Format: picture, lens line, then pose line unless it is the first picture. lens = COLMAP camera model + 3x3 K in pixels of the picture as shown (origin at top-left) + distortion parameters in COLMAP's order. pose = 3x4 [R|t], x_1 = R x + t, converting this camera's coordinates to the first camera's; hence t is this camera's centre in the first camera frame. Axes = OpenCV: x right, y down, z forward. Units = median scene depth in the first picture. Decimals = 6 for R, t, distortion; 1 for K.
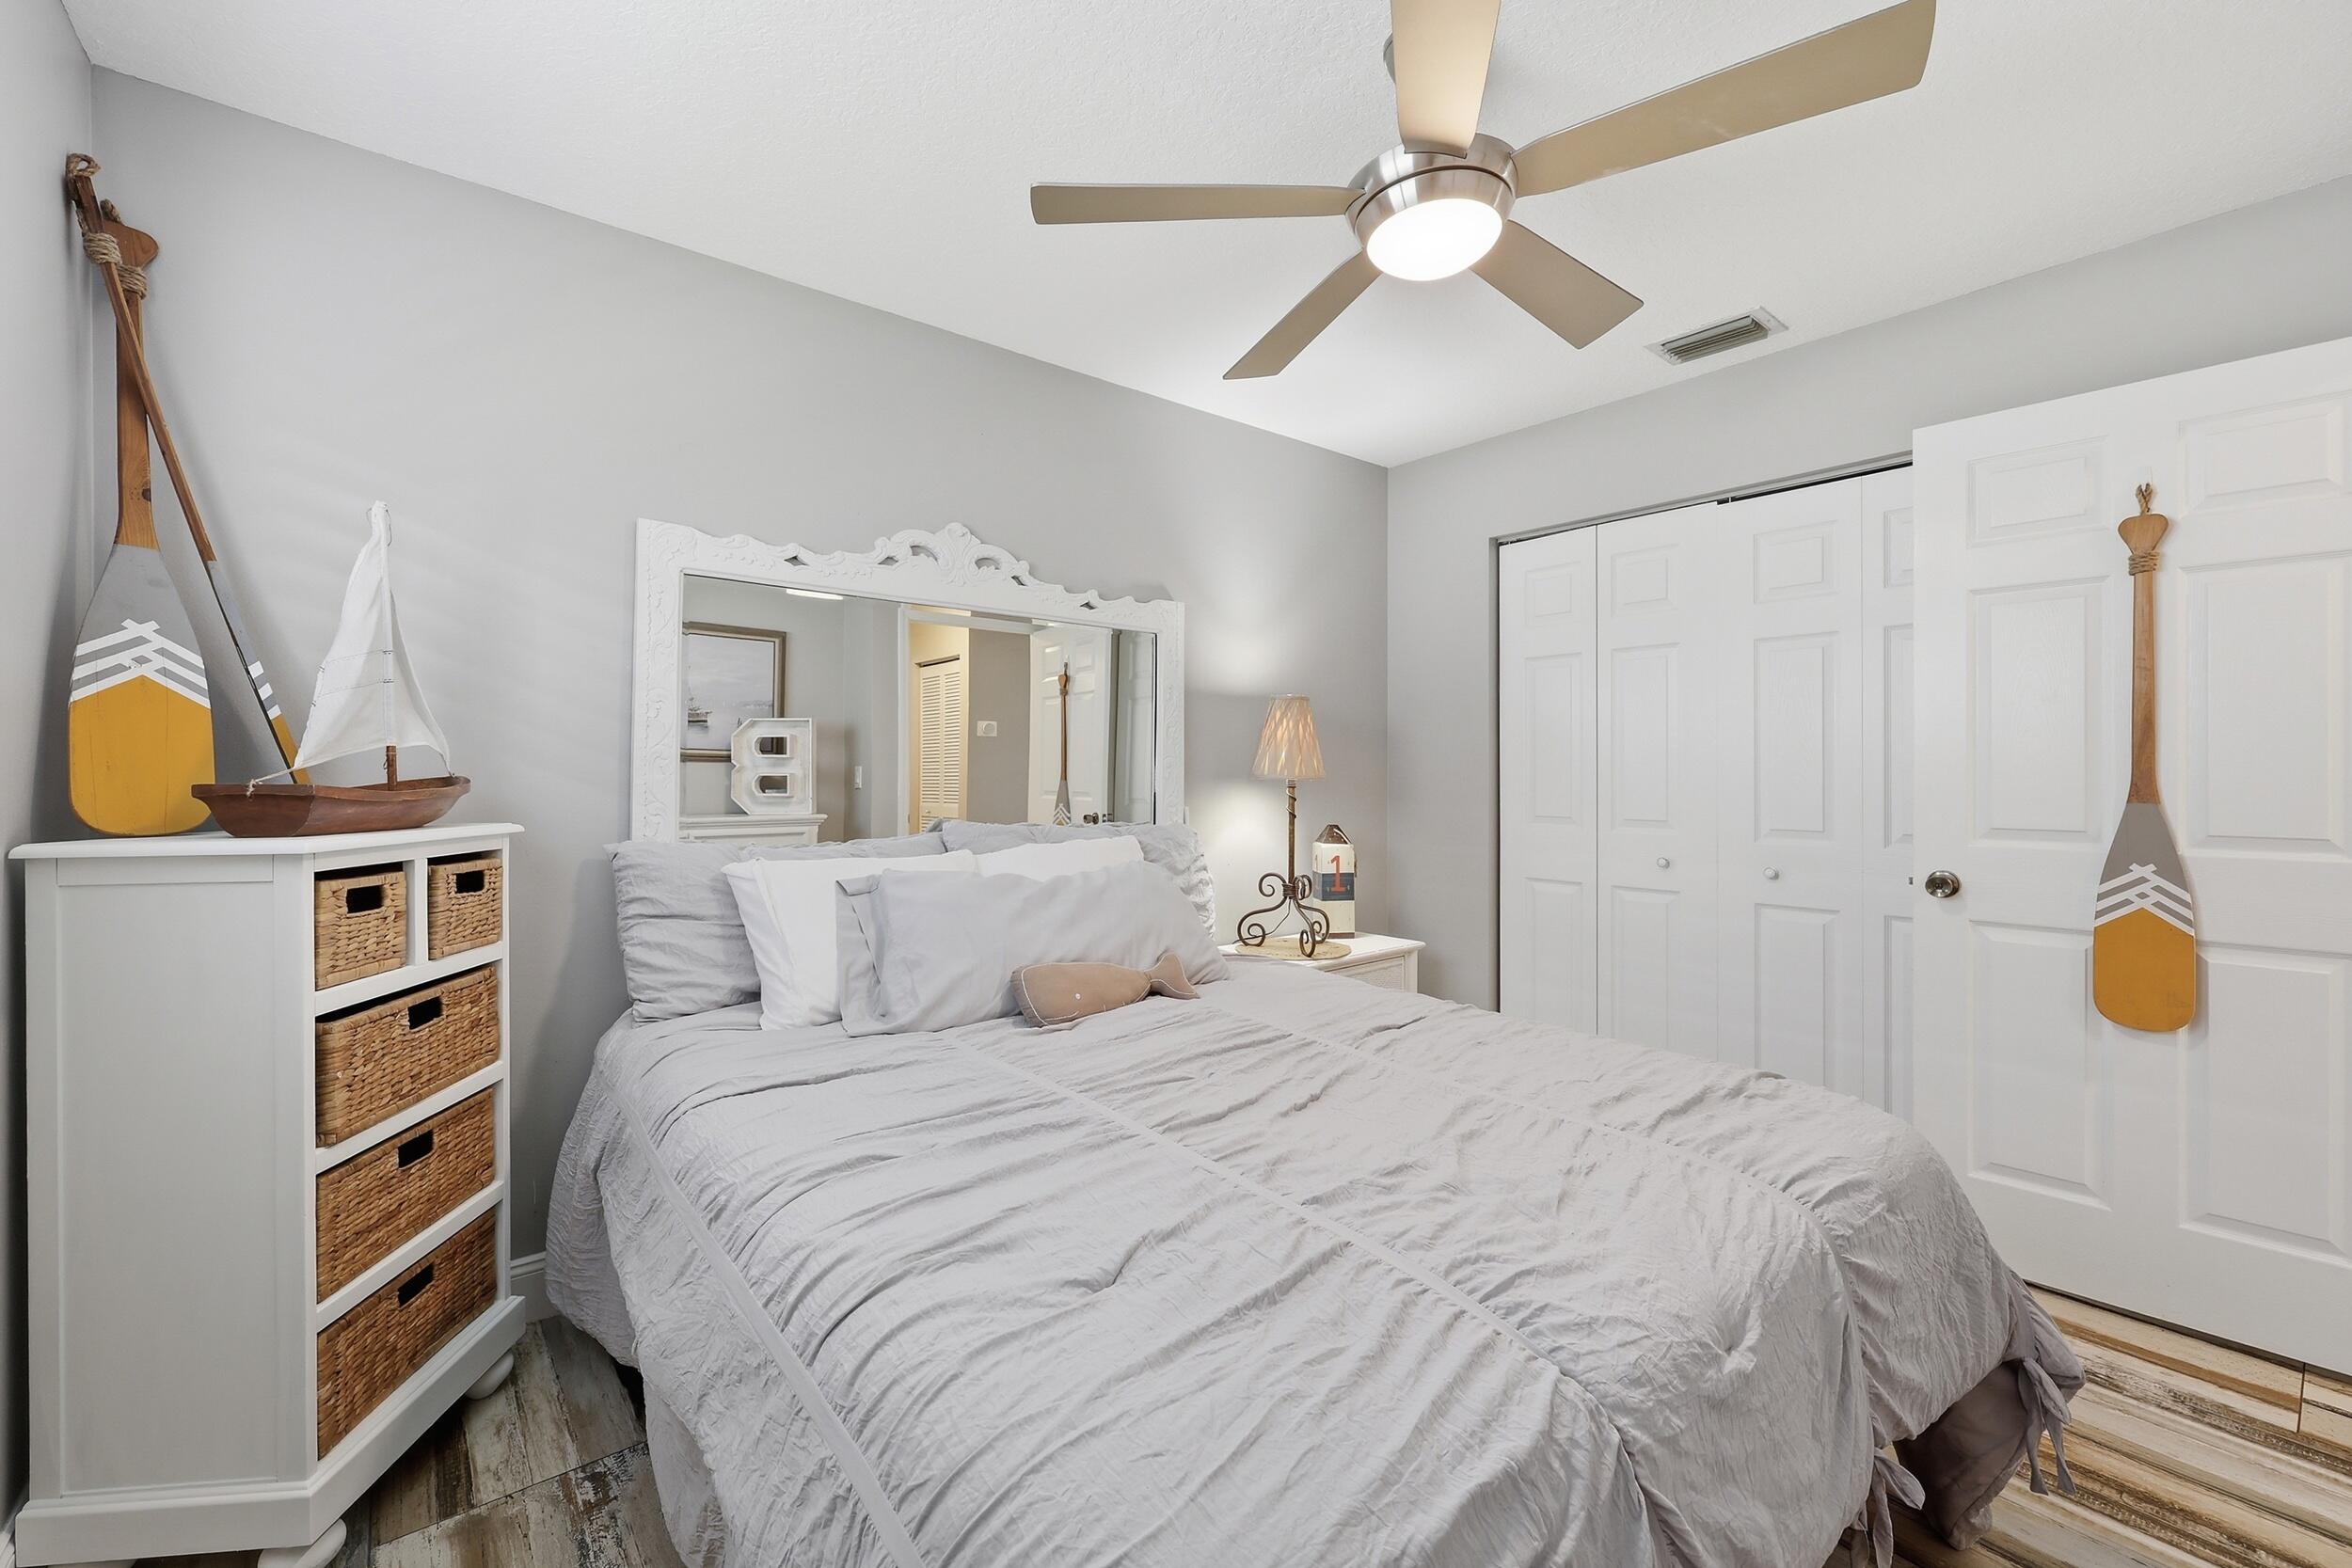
lens RADIAL K [[966.6, 0, 1179.1], [0, 966.6, 776.7], [0, 0, 1]] dist [0.000761, 0.000101]
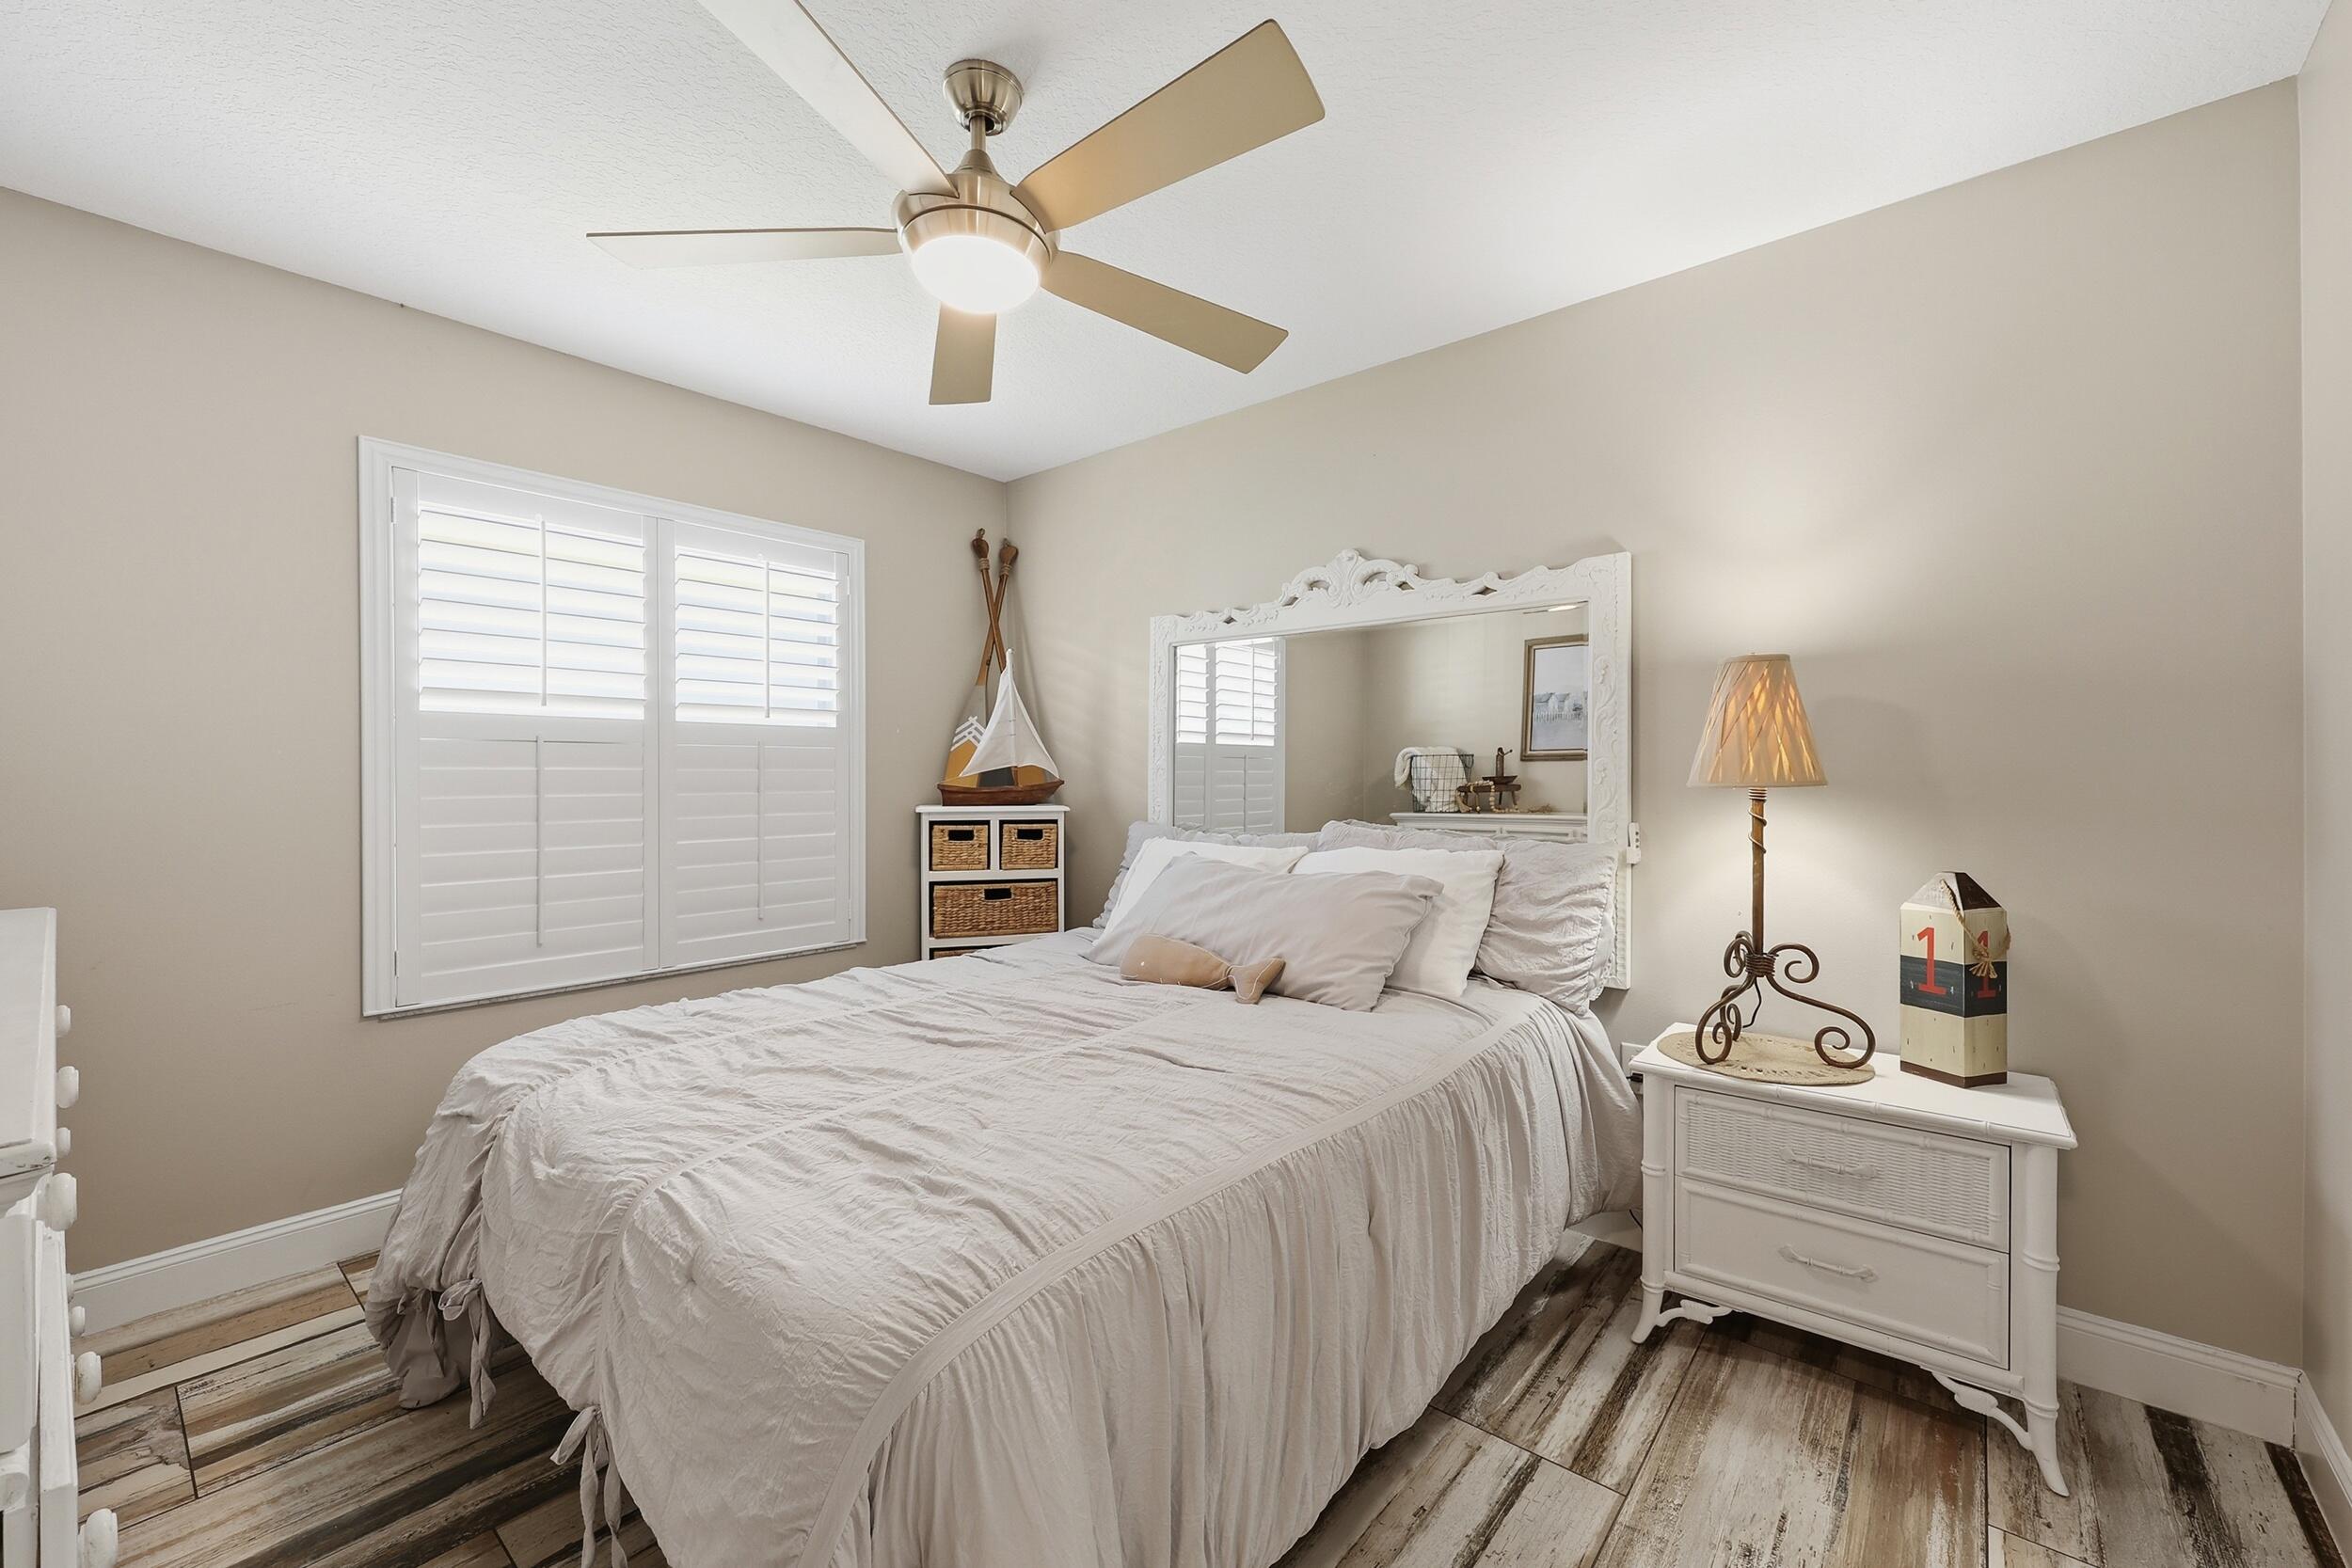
lens RADIAL K [[966.6, 0, 1179.1], [0, 966.6, 776.7], [0, 0, 1]] dist [0.000761, 0.000101]
pose [[0.172743, -0.003992, -0.984959, 1.287966], [-0.002926, 0.999985, -0.004566, -0.000211], [0.984963, 0.003671, 0.172729, 0.990260]]
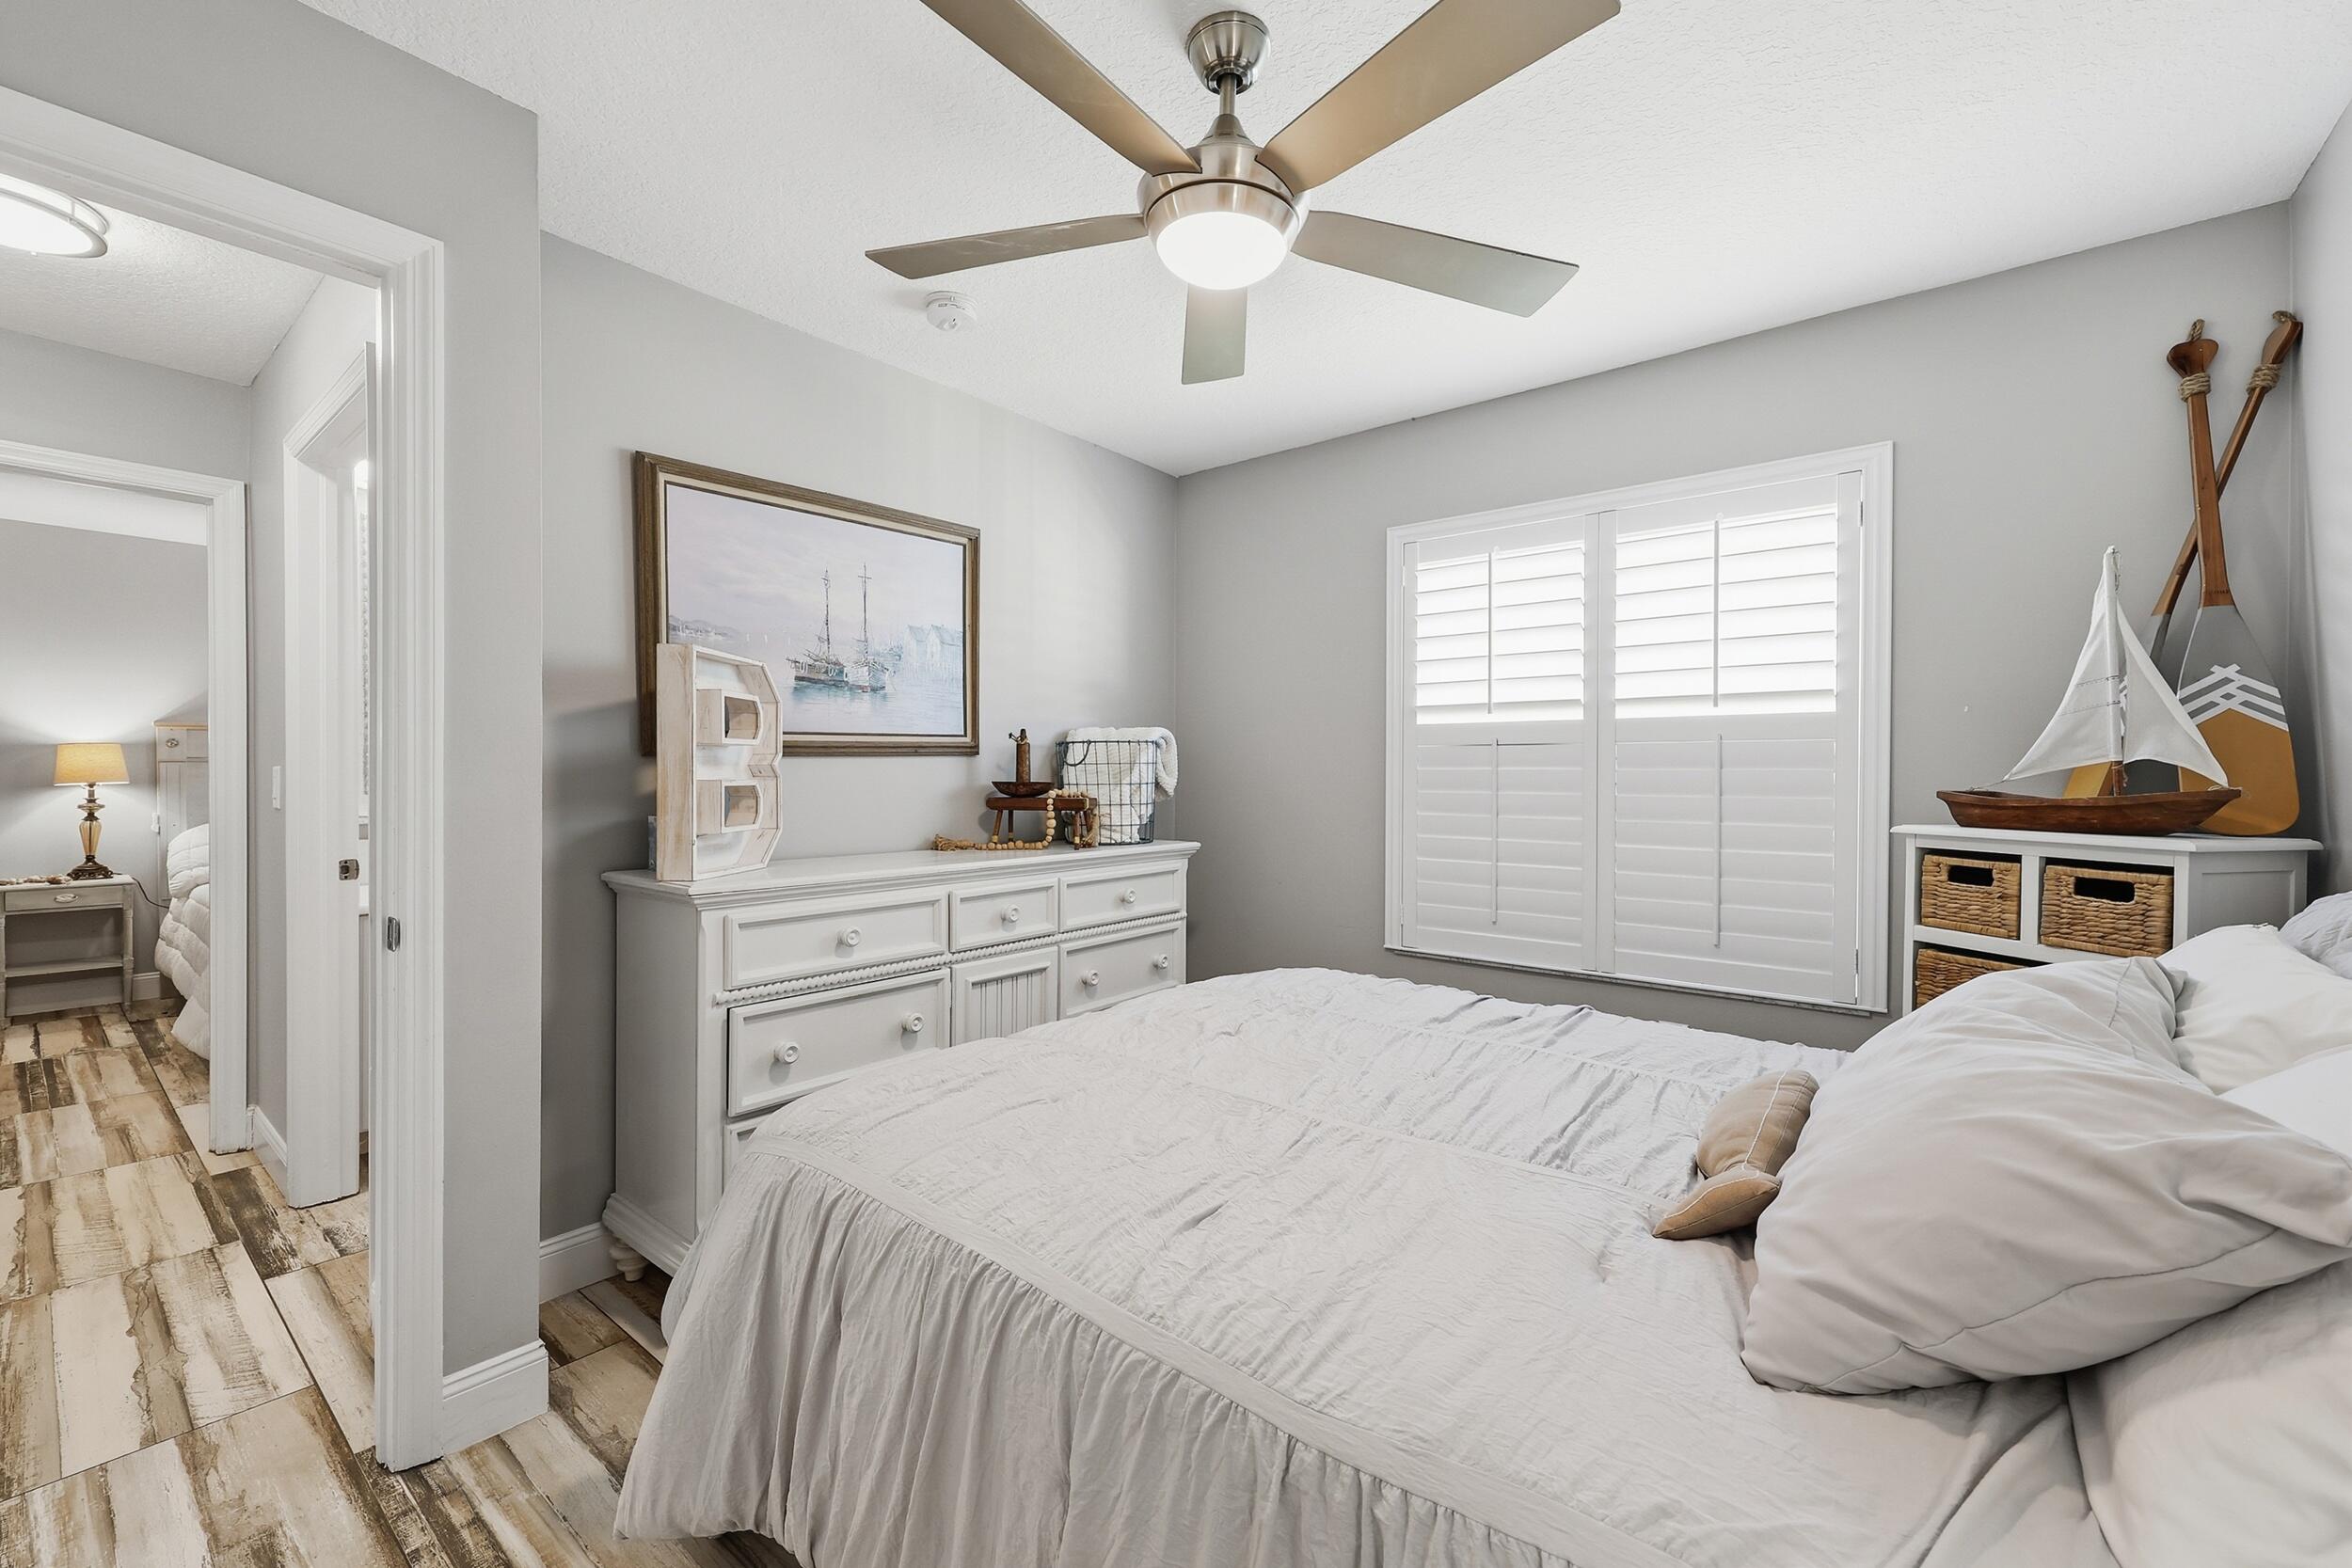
lens RADIAL K [[940.7, 0, 1182.4], [0, 940.7, 775.1], [0, 0, 1]] dist [0.000486, 0.000002]
pose [[-0.975883, -0.010924, -0.218020, 0.493199], [-0.012695, 0.999897, 0.006720, -0.010754], [0.217924, 0.009326, -0.975921, 1.844115]]
